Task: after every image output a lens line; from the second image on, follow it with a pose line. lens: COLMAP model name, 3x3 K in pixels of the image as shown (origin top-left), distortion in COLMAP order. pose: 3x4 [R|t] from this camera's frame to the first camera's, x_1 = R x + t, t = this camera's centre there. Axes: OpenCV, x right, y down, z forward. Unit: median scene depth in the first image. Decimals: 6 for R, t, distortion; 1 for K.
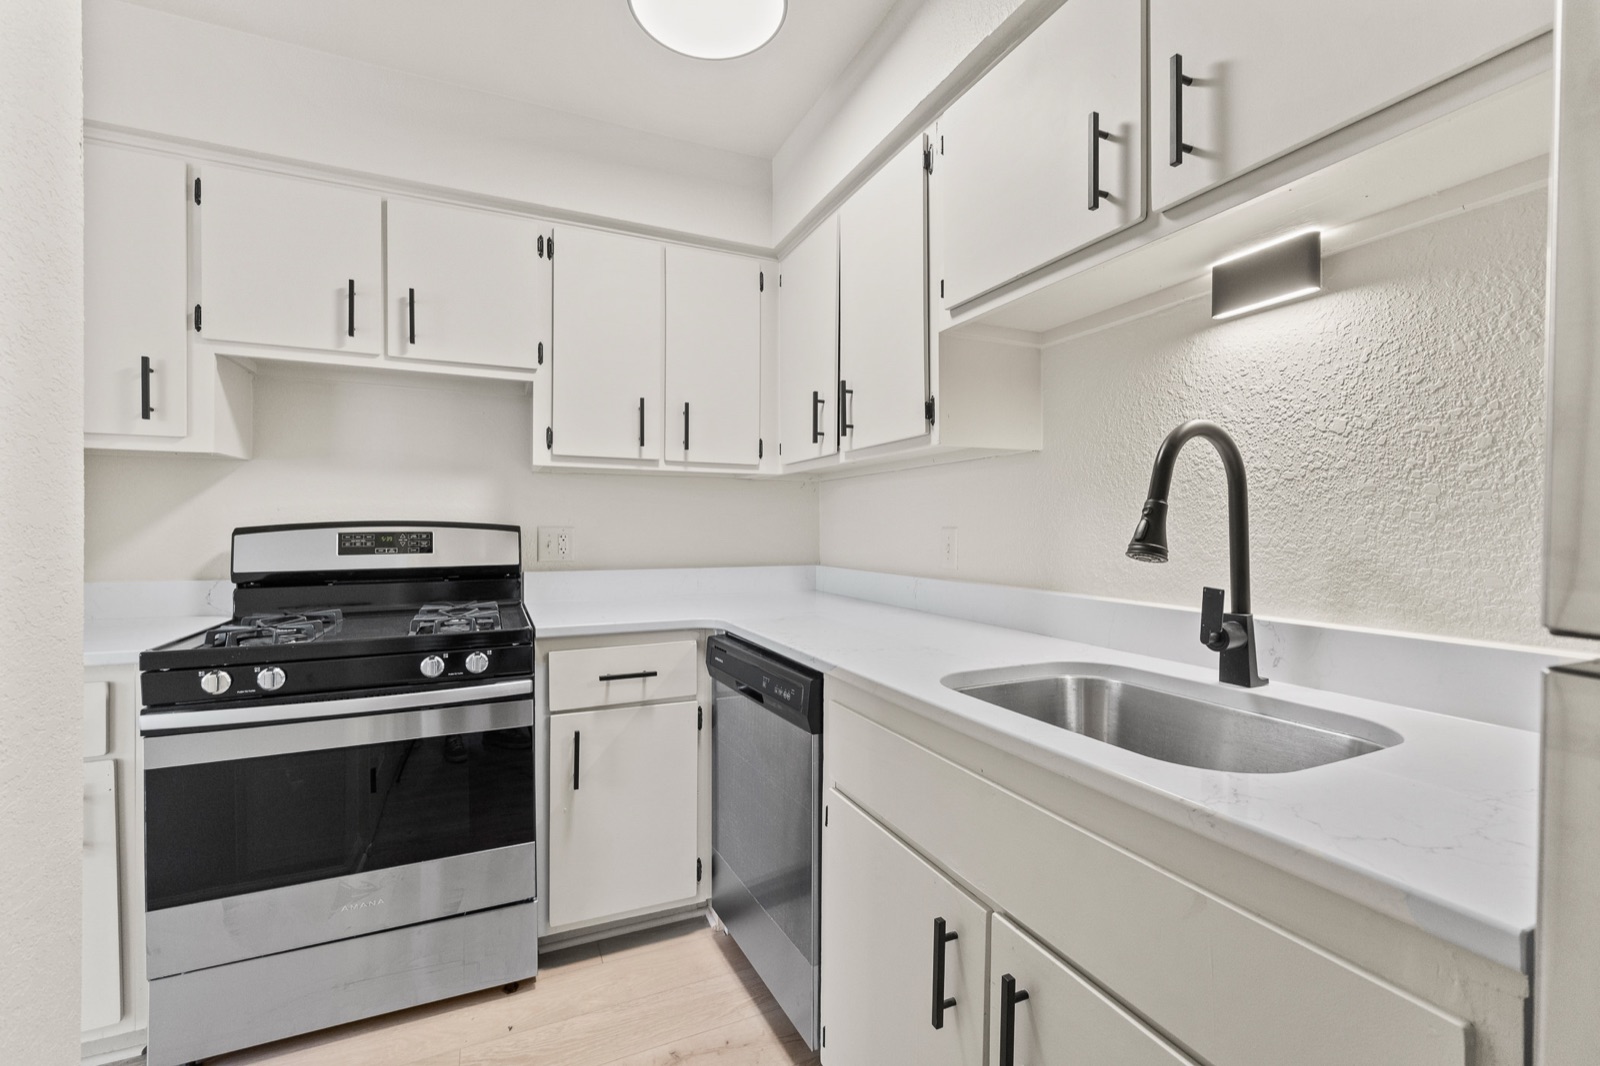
lens RADIAL K [[672.8, 0, 793.7], [0, 672.8, 531.3], [0, 0, 1]] dist [-0.011397, 0.002312]
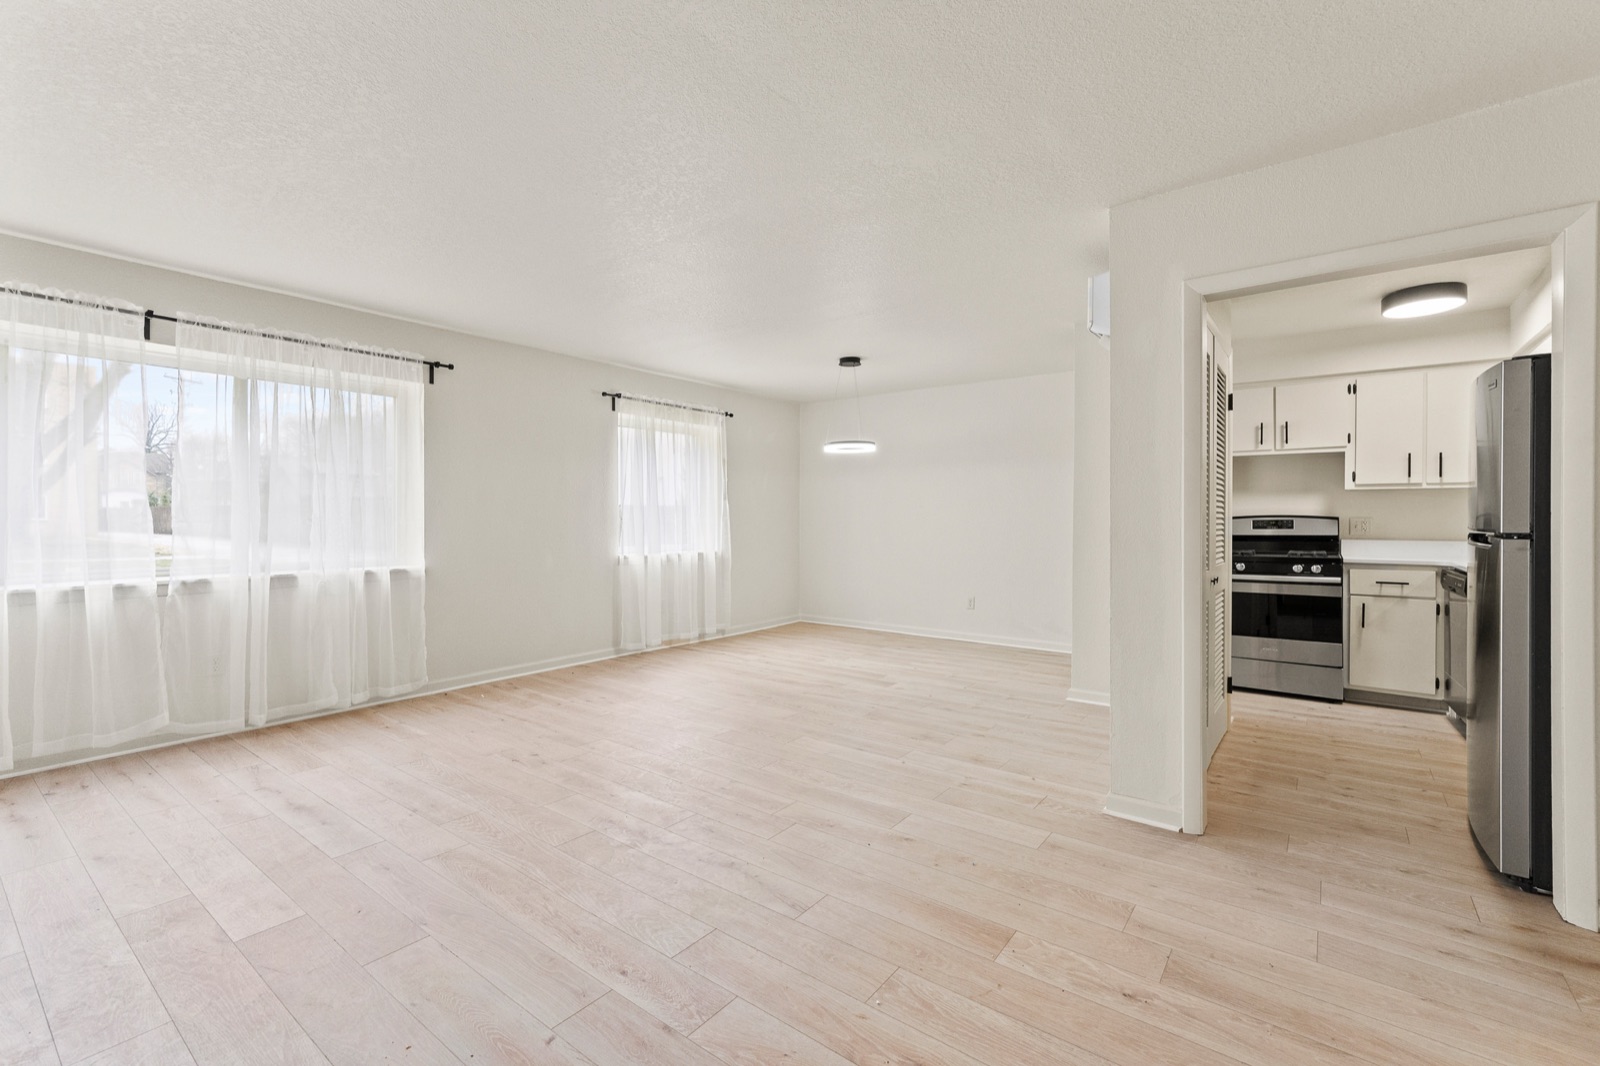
lens RADIAL K [[701.4, 0, 793.4], [0, 701.4, 522.4], [0, 0, 1]] dist [0.000053, 0.001252]
pose [[0.481768, 0.003551, -0.876292, 0.808039], [-0.006408, 0.999979, 0.000529, 0.021521], [0.876276, 0.005361, 0.481781, -1.805504]]
